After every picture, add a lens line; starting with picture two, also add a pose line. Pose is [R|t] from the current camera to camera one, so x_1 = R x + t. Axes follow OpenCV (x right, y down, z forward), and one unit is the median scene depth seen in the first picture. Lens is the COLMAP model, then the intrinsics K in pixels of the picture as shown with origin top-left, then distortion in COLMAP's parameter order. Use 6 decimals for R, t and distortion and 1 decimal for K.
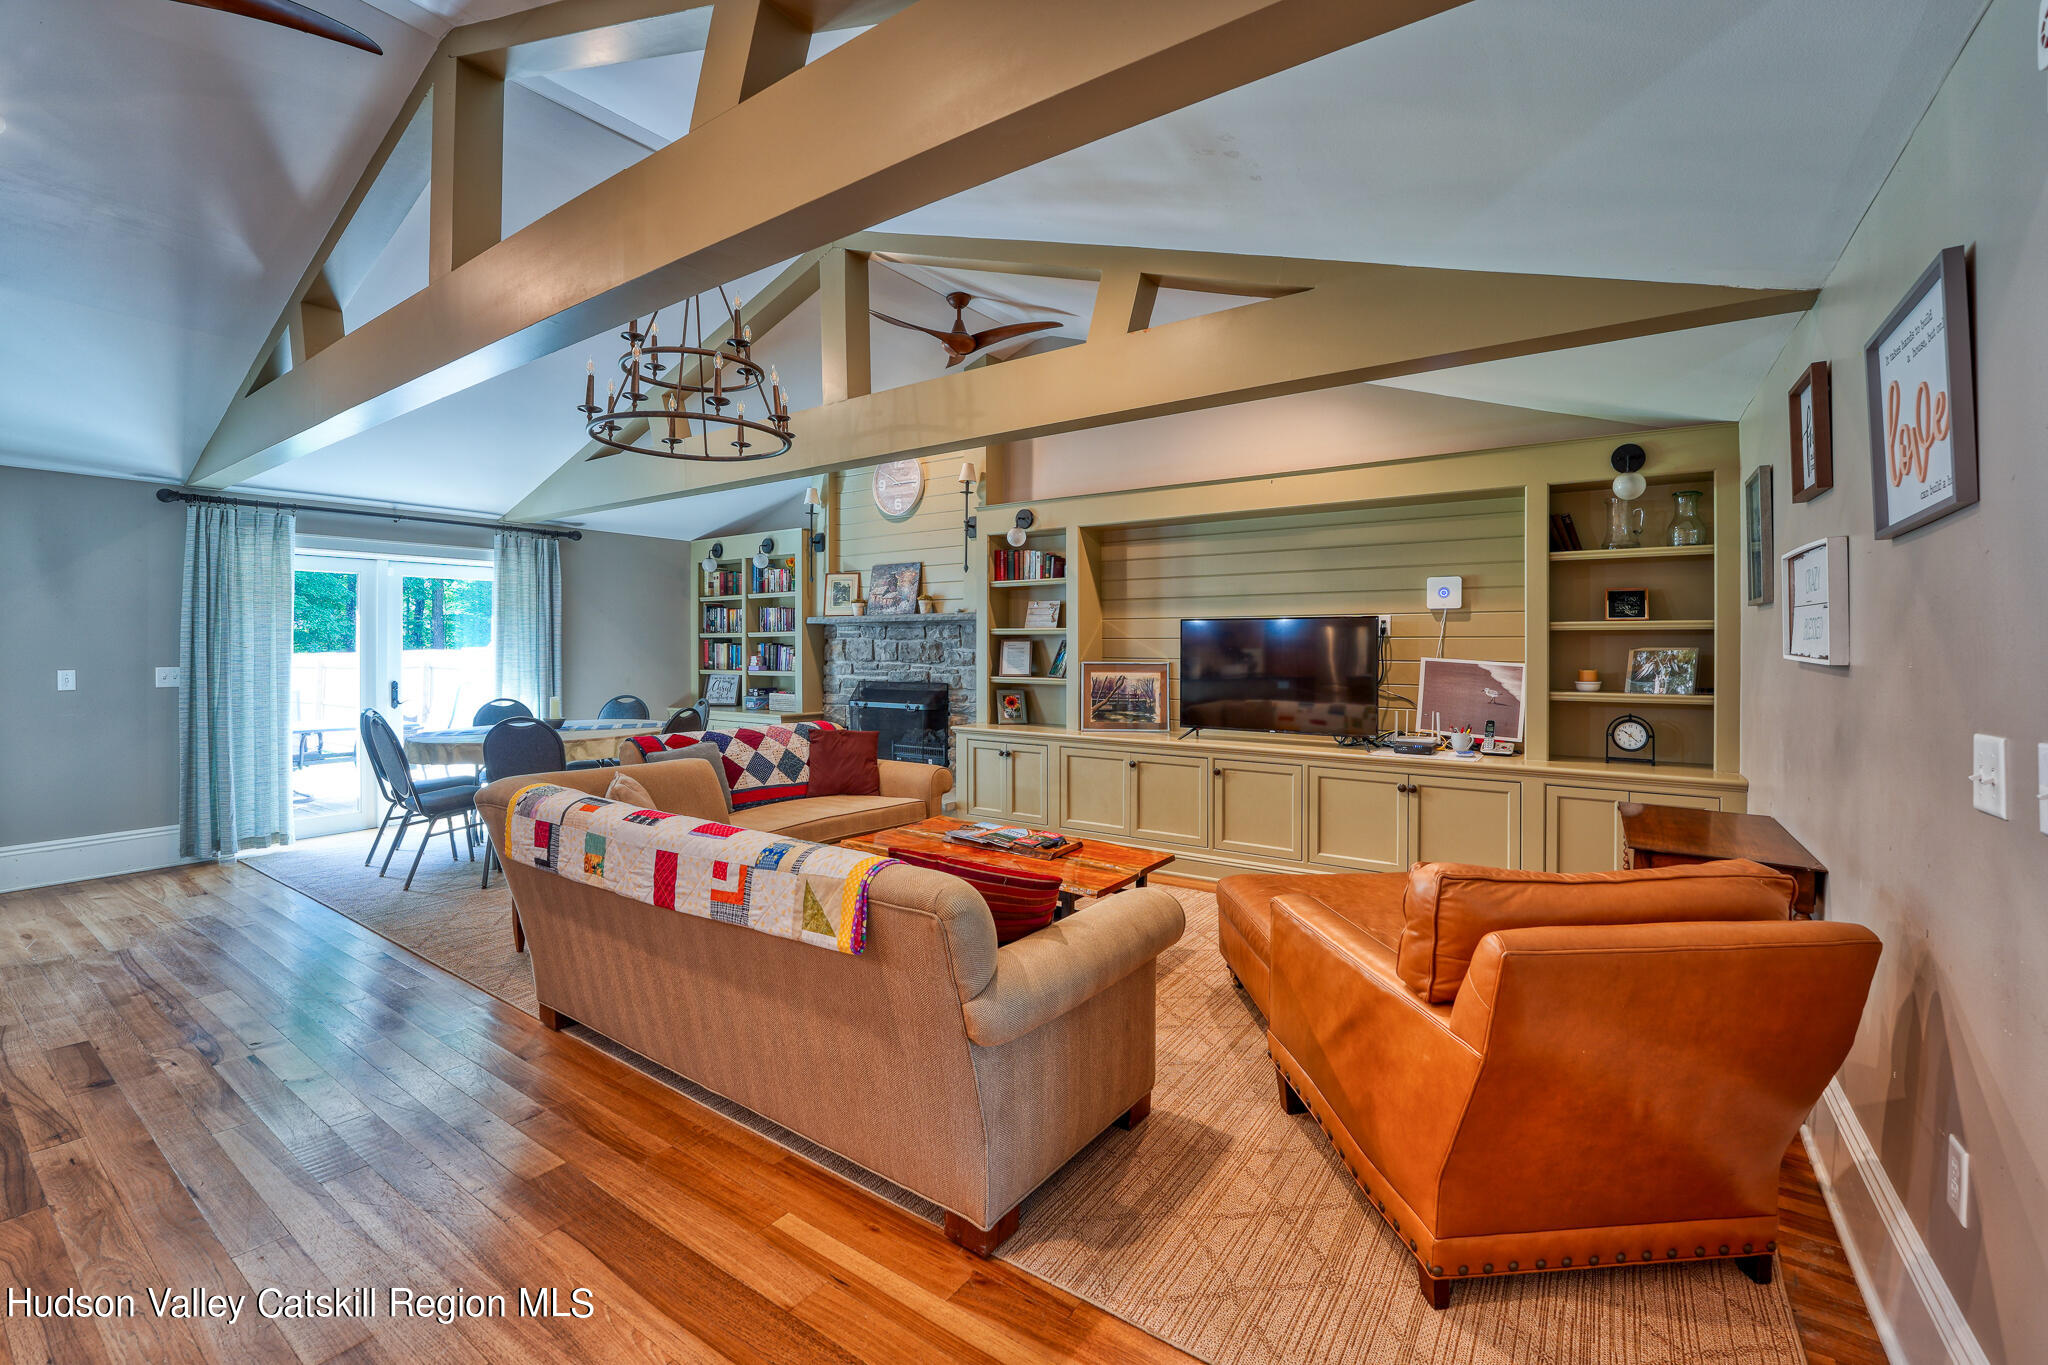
lens RADIAL K [[861.8, 0, 1034.1], [0, 861.8, 644.3], [0, 0, 1]] dist [-0.023995, 0.001426]
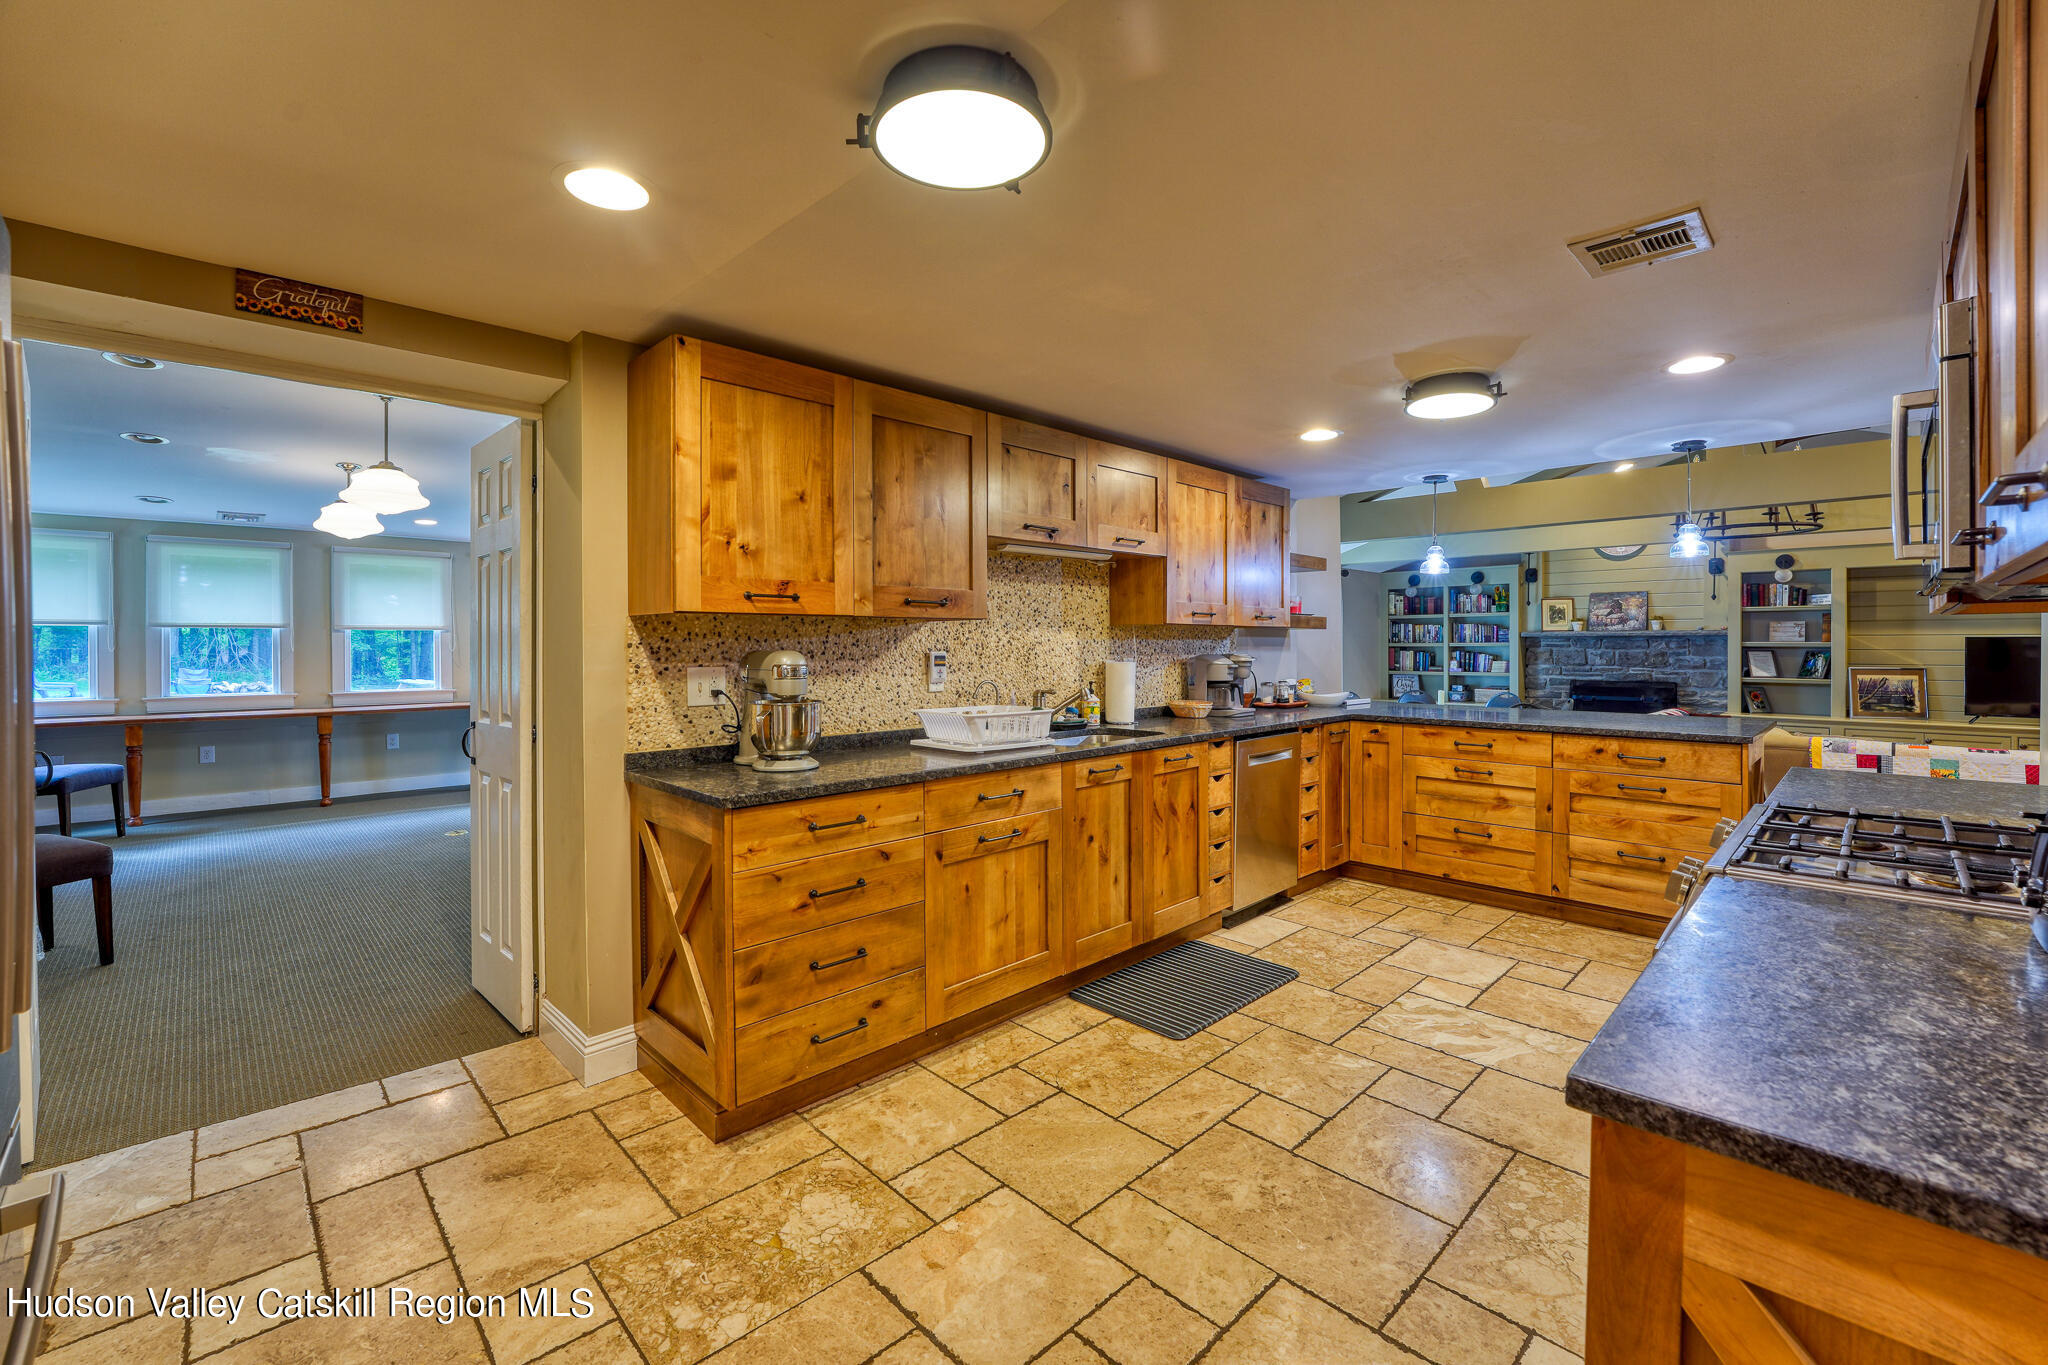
lens RADIAL K [[861.8, 0, 1029.8], [0, 861.8, 650.8], [0, 0, 1]] dist [-0.023995, 0.001426]
pose [[0.980348, -0.000793, -0.197274, -0.864597], [0.002894, 0.999942, 0.010361, -0.021043], [0.197255, -0.010728, 0.980294, -0.510437]]
